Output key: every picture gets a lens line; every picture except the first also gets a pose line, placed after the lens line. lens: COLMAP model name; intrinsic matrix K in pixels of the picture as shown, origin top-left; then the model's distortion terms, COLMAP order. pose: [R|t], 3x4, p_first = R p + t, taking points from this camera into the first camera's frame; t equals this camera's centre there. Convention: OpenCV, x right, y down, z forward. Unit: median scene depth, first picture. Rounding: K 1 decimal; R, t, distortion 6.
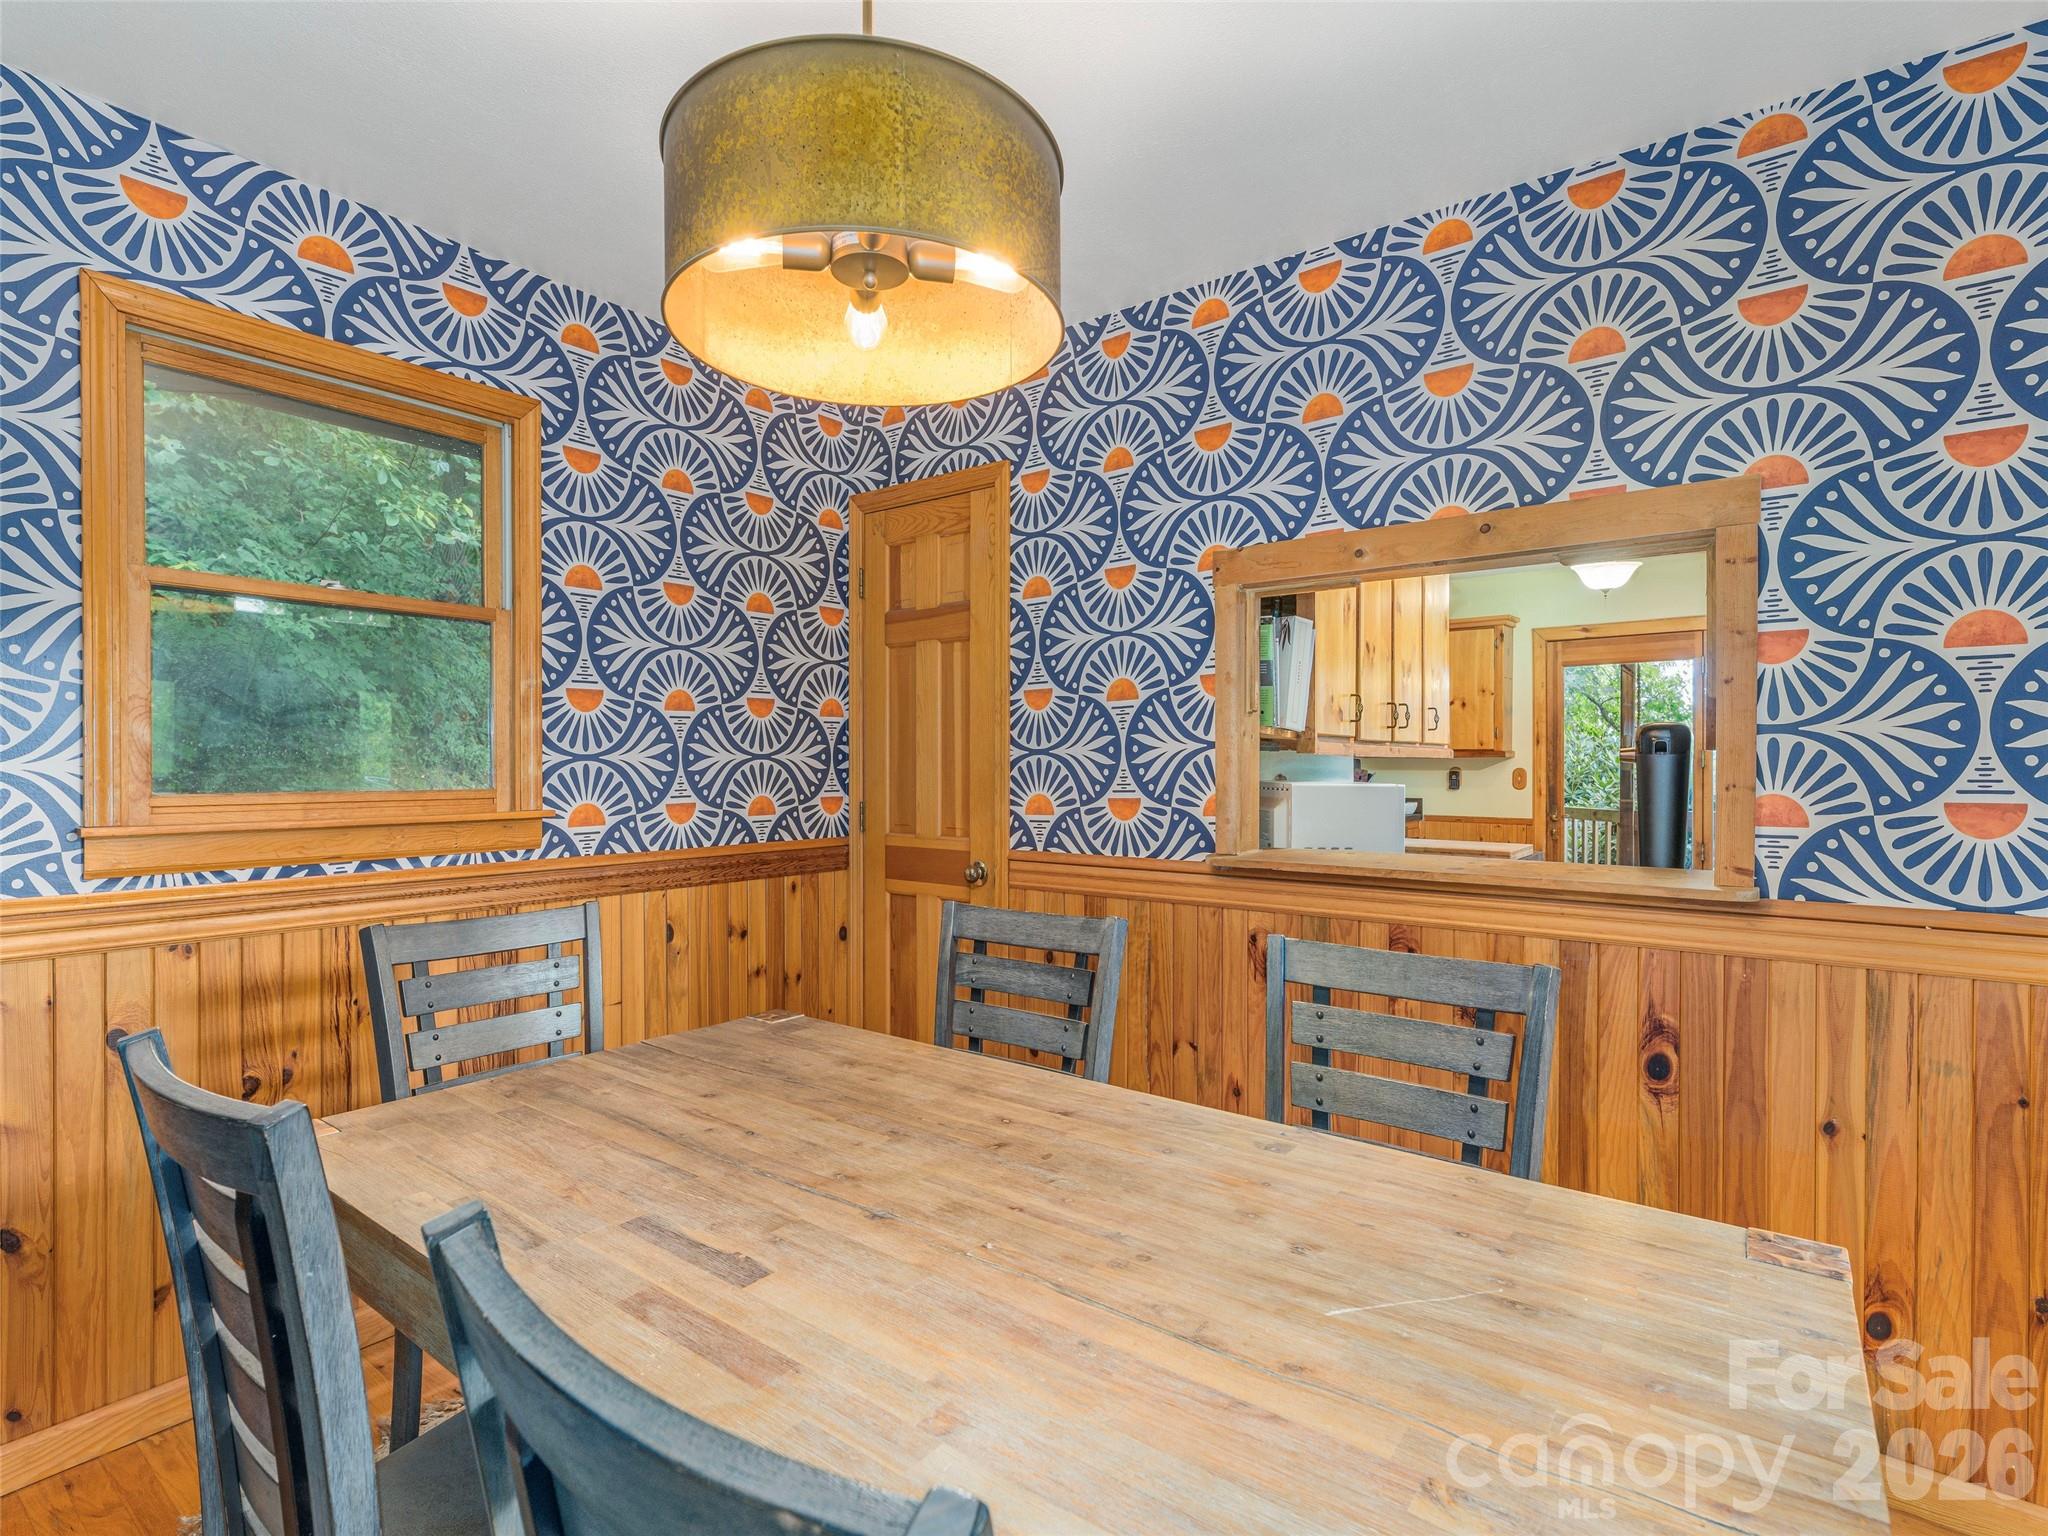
lens RADIAL K [[997.9, 0, 1028.3], [0, 997.9, 763.5], [0, 0, 1]] dist [0.000095, -0.000334]
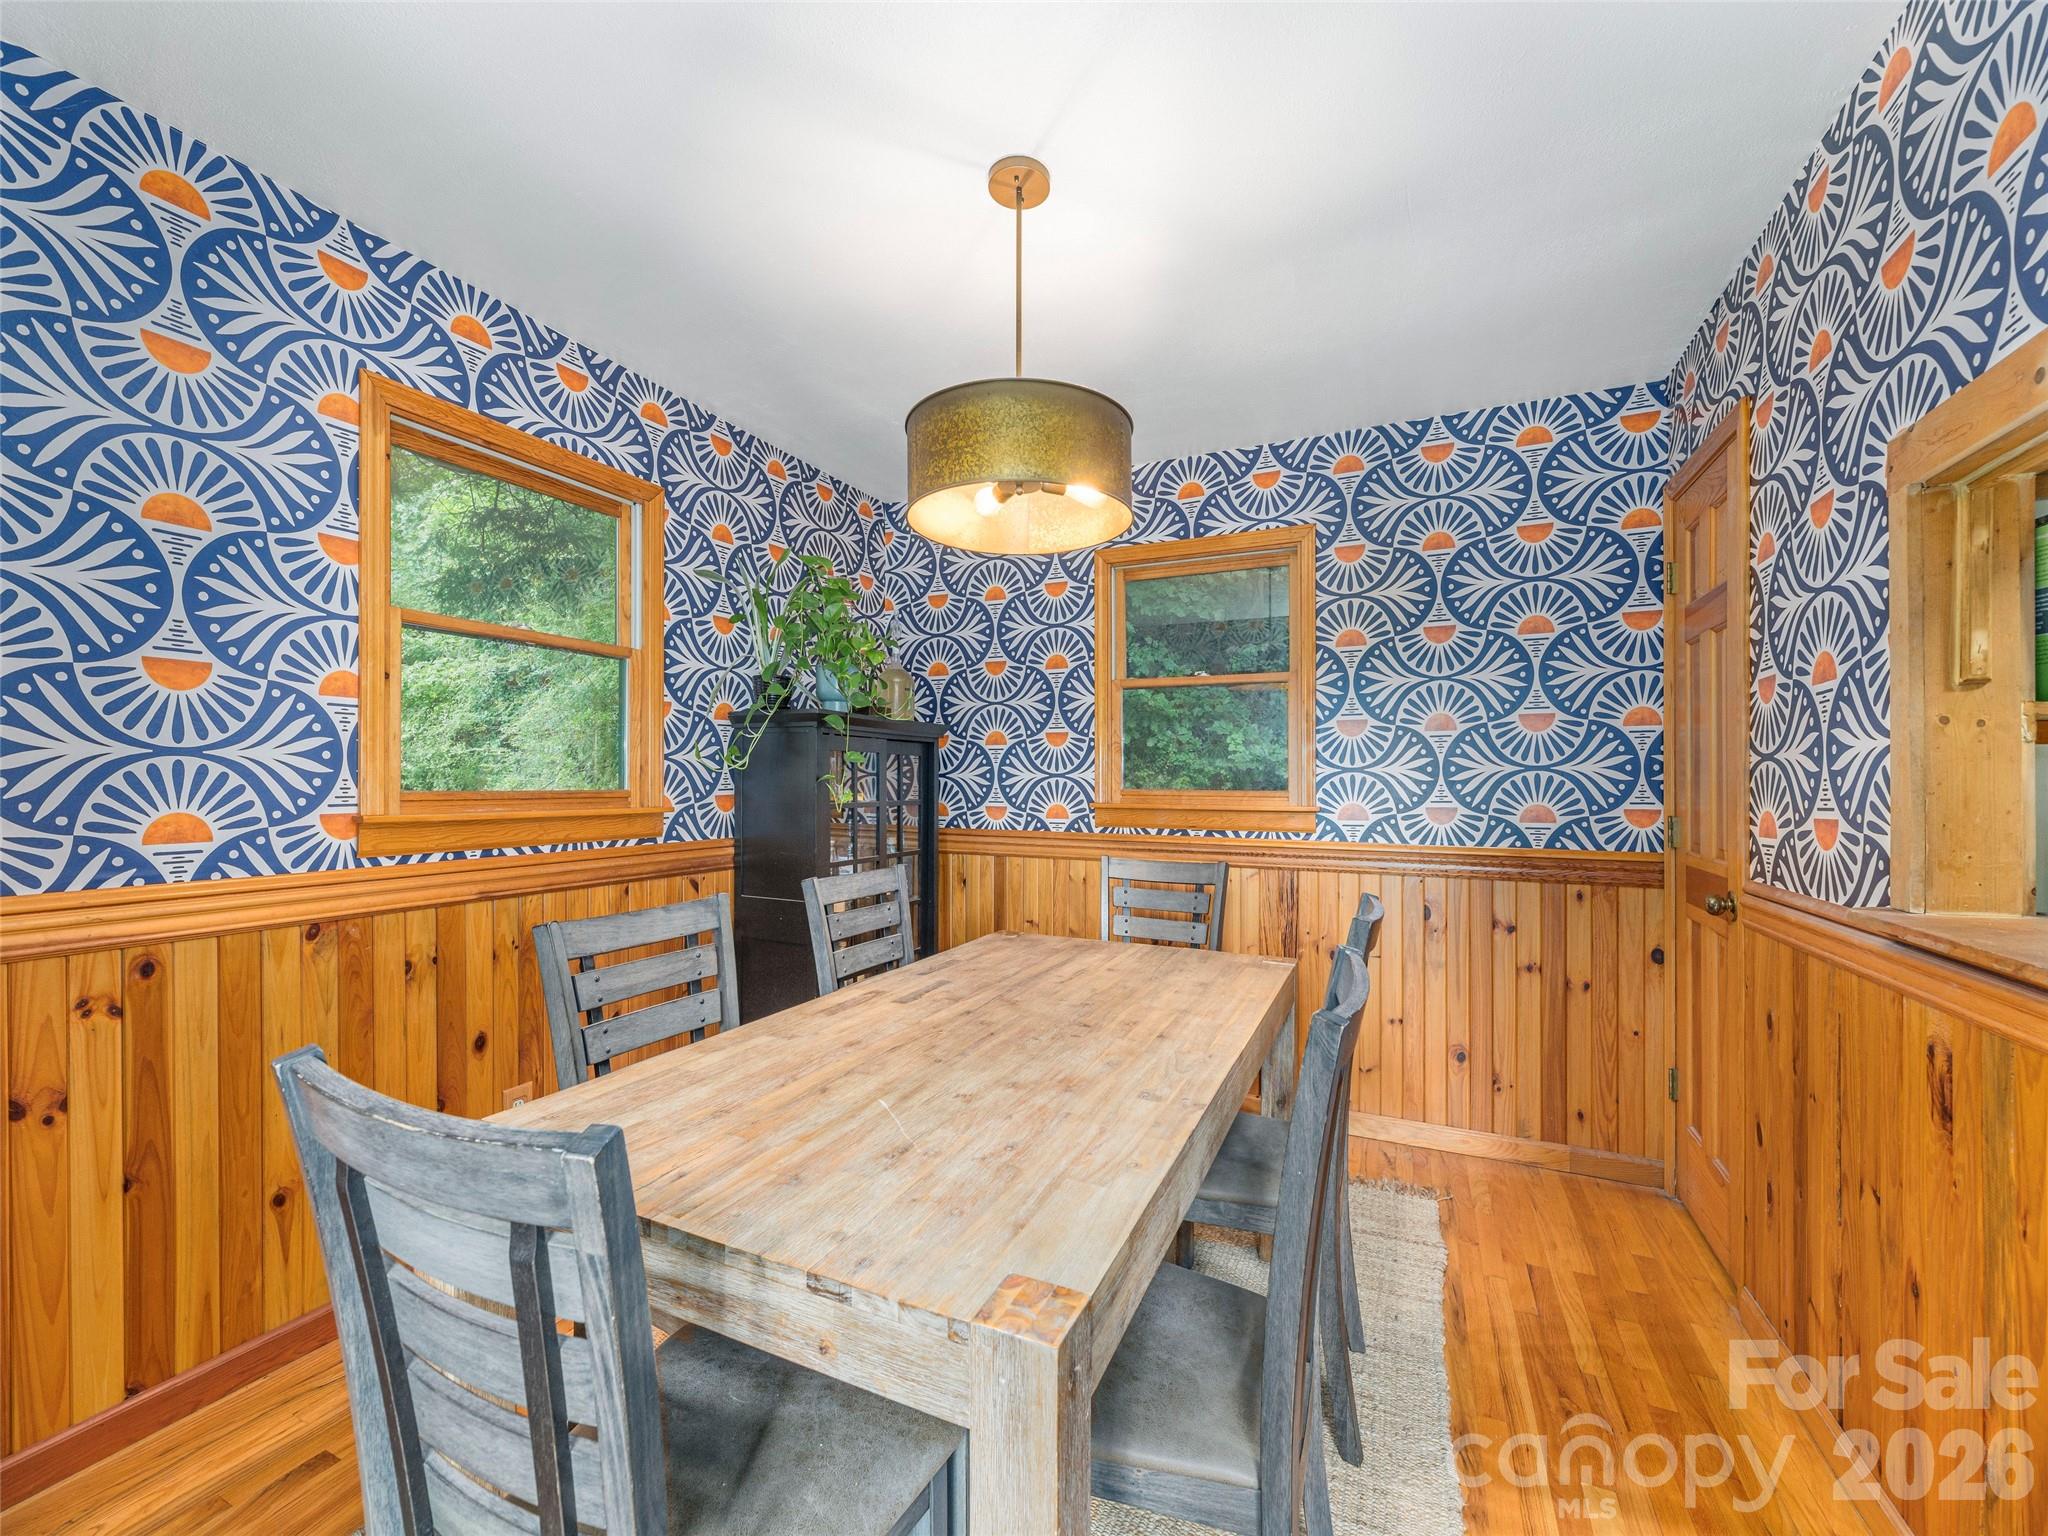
lens RADIAL K [[837.0, 0, 1027.0], [0, 837.0, 780.8], [0, 0, 1]] dist [0.001637, 0.000161]
pose [[0.205557, 0.002417, -0.978642, 0.608569], [-0.003315, 0.999993, 0.001773, 0.008503], [0.978640, 0.002879, 0.205564, 0.341444]]
